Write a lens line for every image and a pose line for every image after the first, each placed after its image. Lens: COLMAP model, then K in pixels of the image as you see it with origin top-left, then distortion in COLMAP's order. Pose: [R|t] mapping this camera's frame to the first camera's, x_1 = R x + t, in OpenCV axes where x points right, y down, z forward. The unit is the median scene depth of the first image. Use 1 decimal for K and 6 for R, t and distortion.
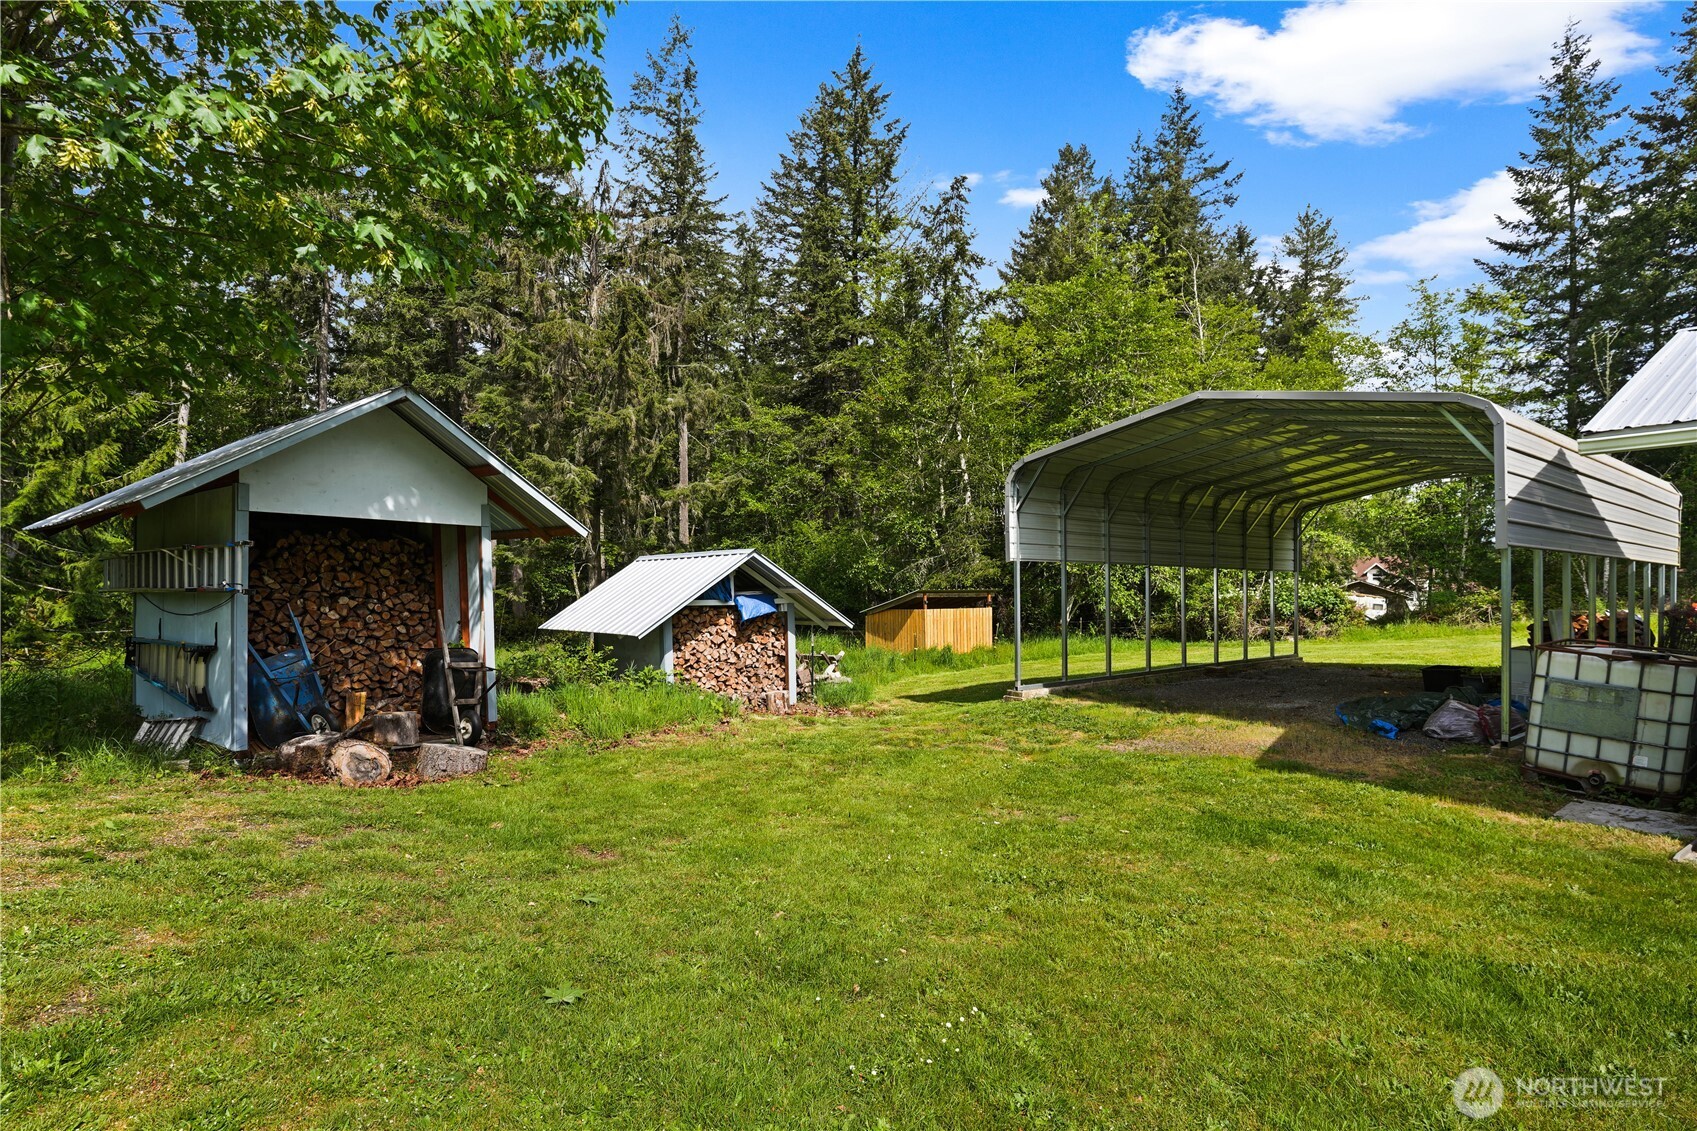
lens RADIAL K [[843.9, 0, 843.4], [0, 843.9, 540.0], [0, 0, 1]] dist [-0.080760, 0.039722]
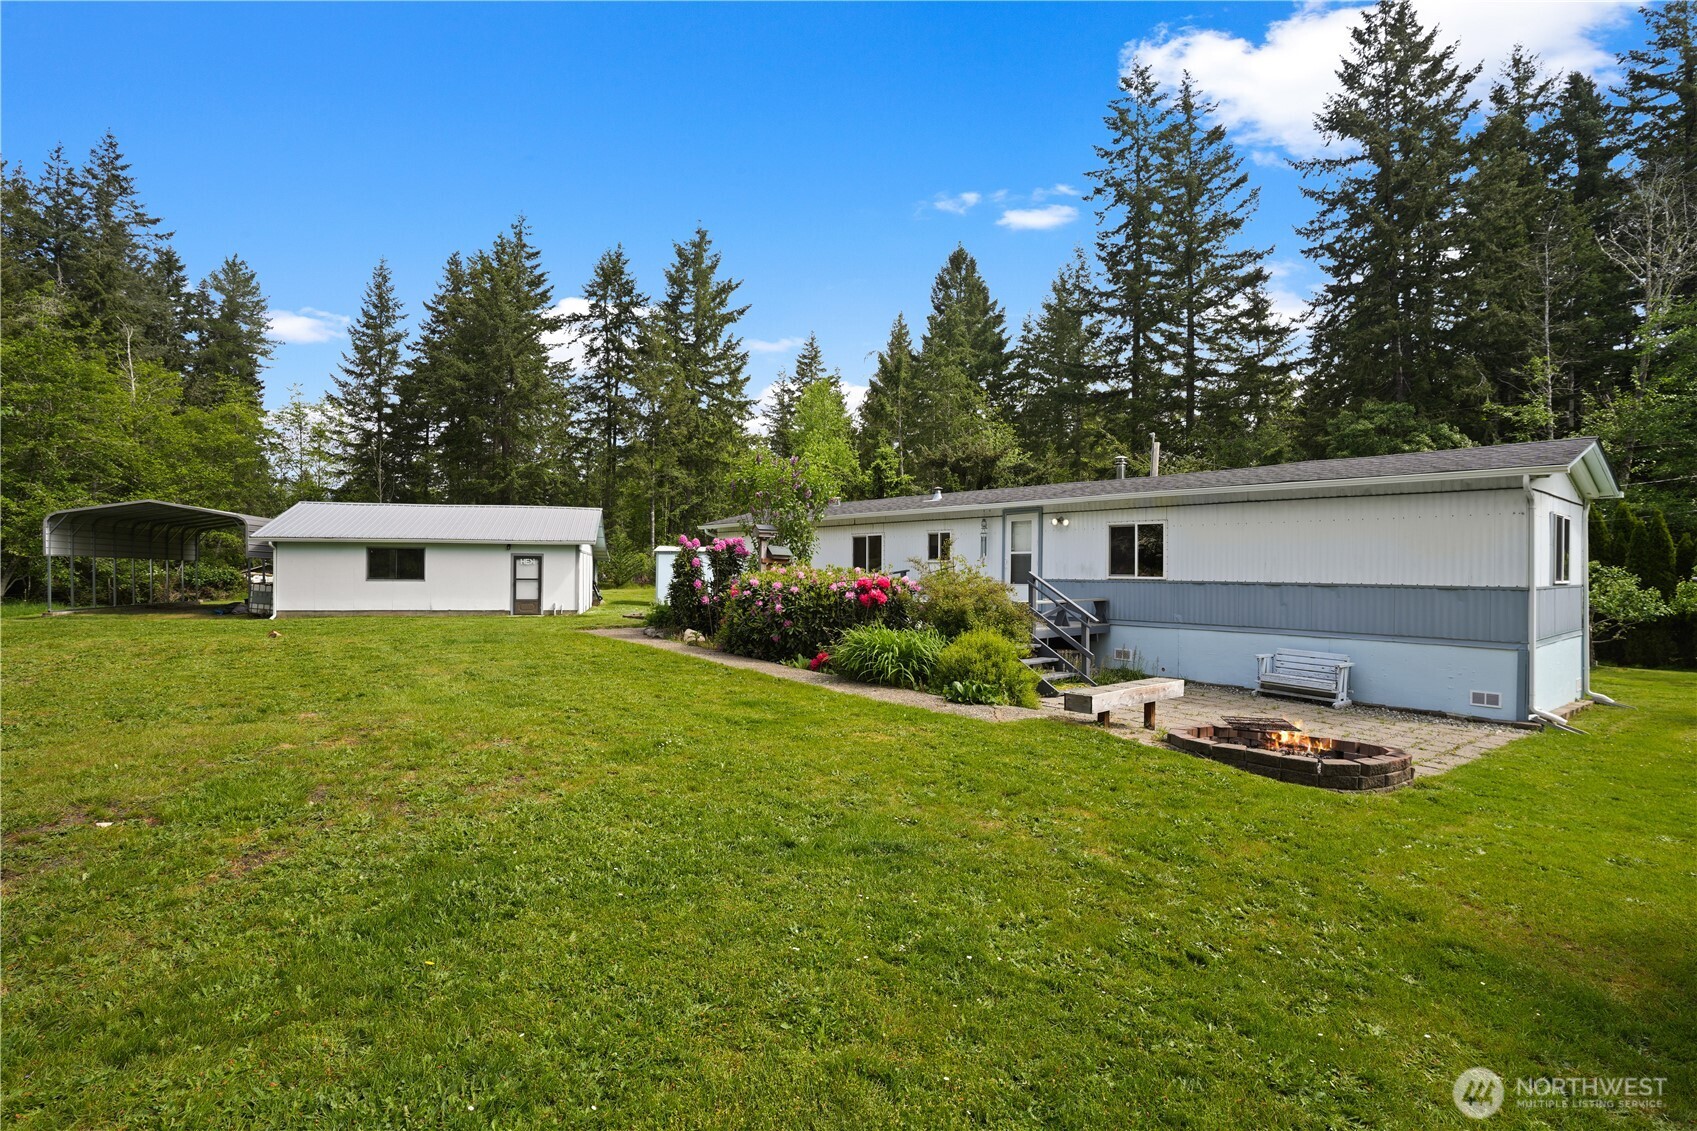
lens RADIAL K [[865.7, 0, 848.5], [0, 865.7, 565.5], [0, 0, 1]] dist [-0.001769, -0.000256]
pose [[0.436979, -0.008542, 0.899431, -0.393225], [-0.035060, 0.999033, 0.026521, -0.035585], [-0.898788, -0.043123, 0.436257, -0.810365]]
